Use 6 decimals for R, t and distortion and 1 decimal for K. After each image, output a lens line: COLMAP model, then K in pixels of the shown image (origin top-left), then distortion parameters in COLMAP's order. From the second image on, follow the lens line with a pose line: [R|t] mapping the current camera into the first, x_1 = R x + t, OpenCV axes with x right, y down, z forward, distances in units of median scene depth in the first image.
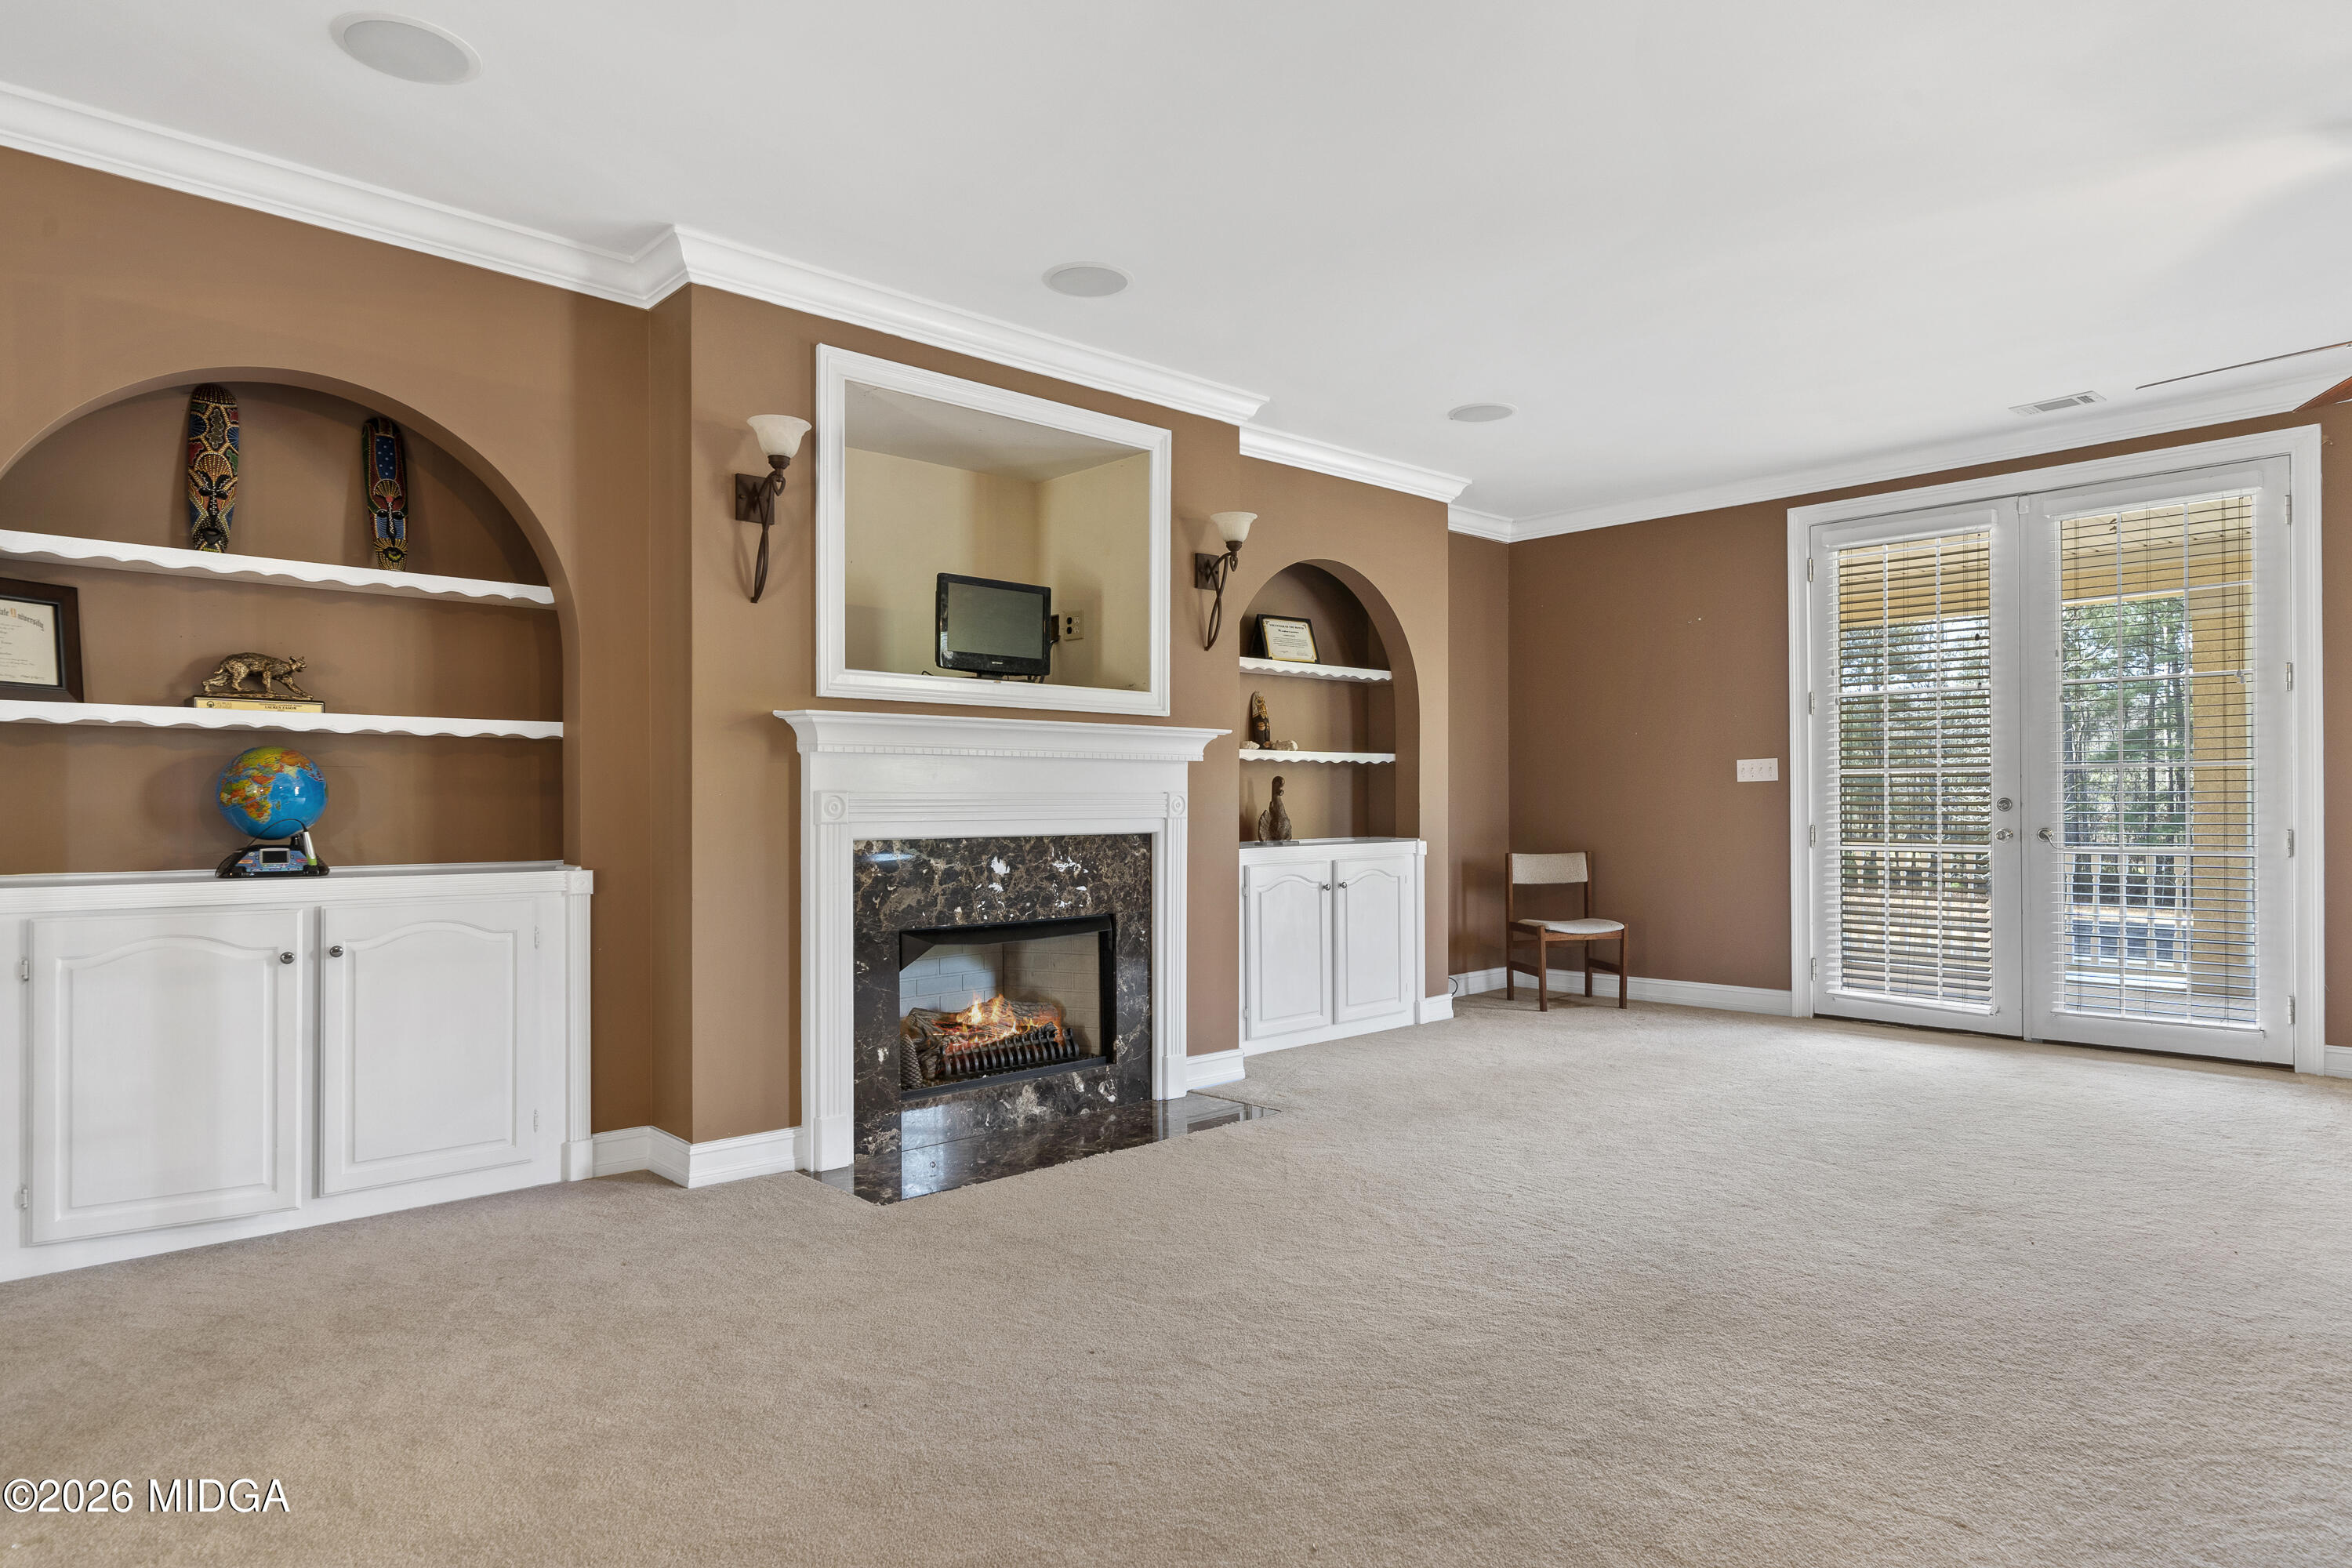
lens RADIAL K [[1340.5, 0, 1176.8], [0, 1340.5, 795.1], [0, 0, 1]] dist [0.002121, 0.000442]
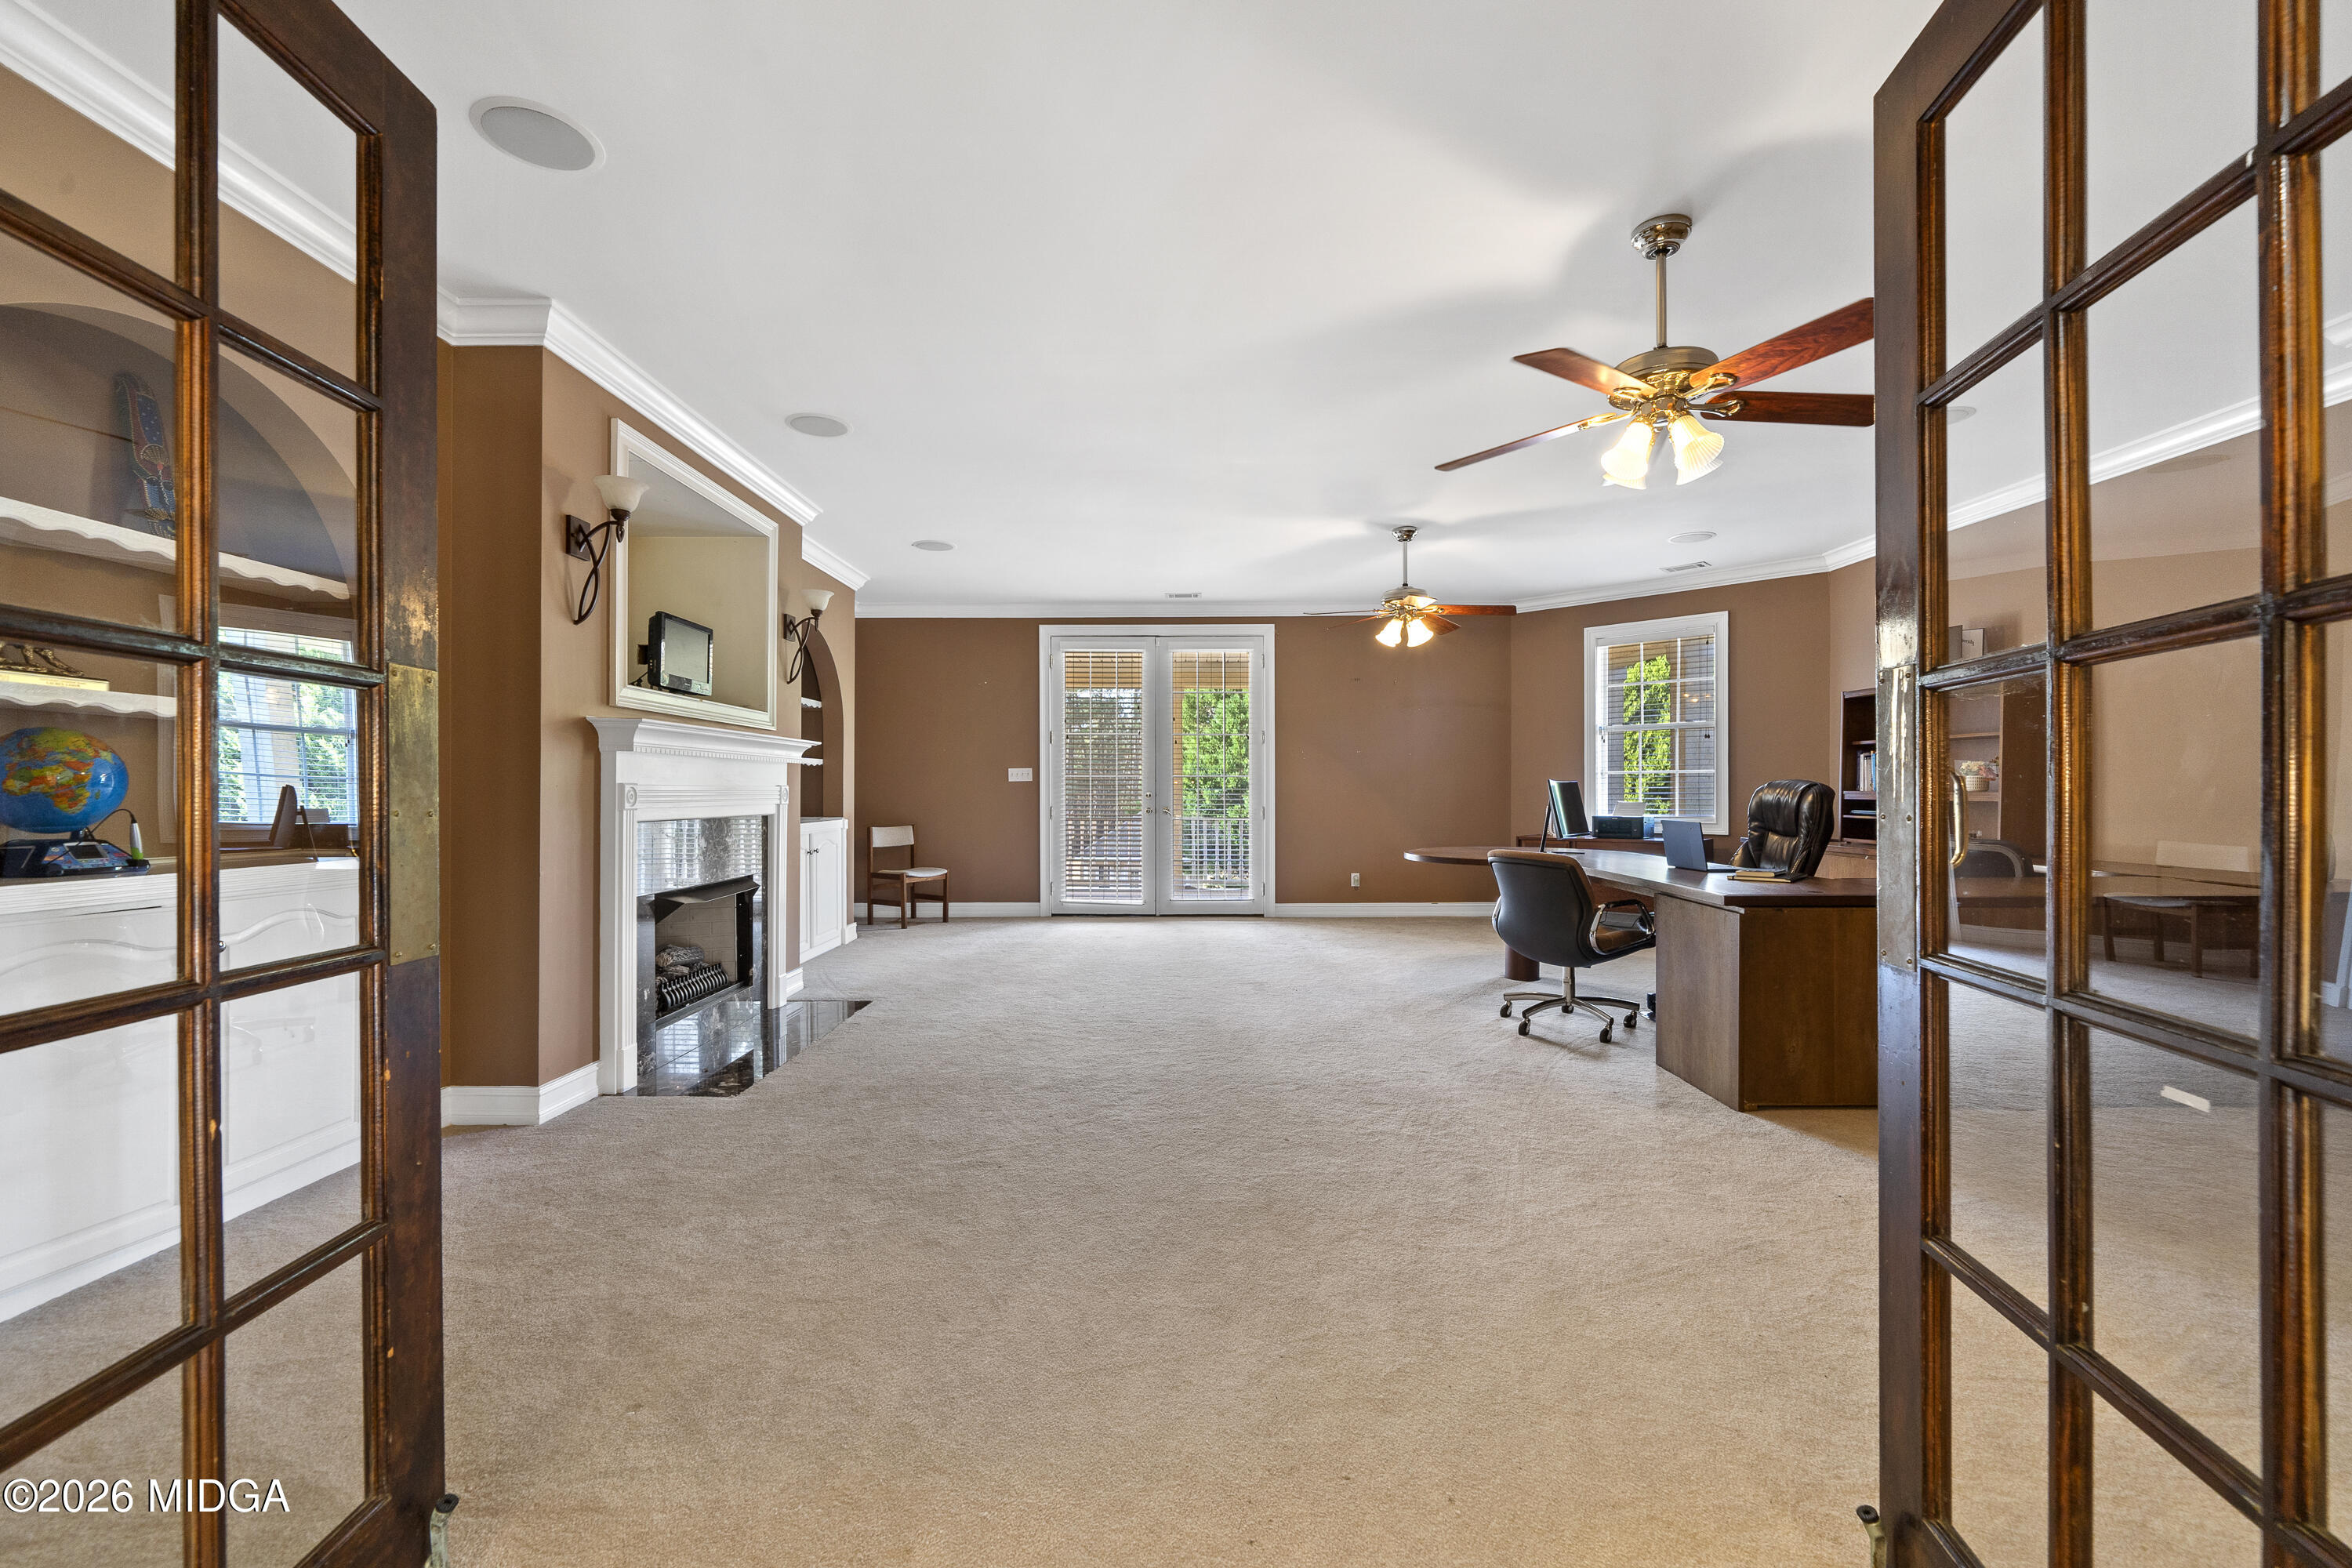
lens RADIAL K [[951.9, 0, 1173.3], [0, 951.9, 787.5], [0, 0, 1]] dist [-0.001876, 0.000865]
pose [[0.696036, 0.007437, 0.717968, -0.402360], [-0.007186, 0.999968, -0.003392, -0.000027], [-0.717971, -0.002799, 0.696068, 0.022214]]
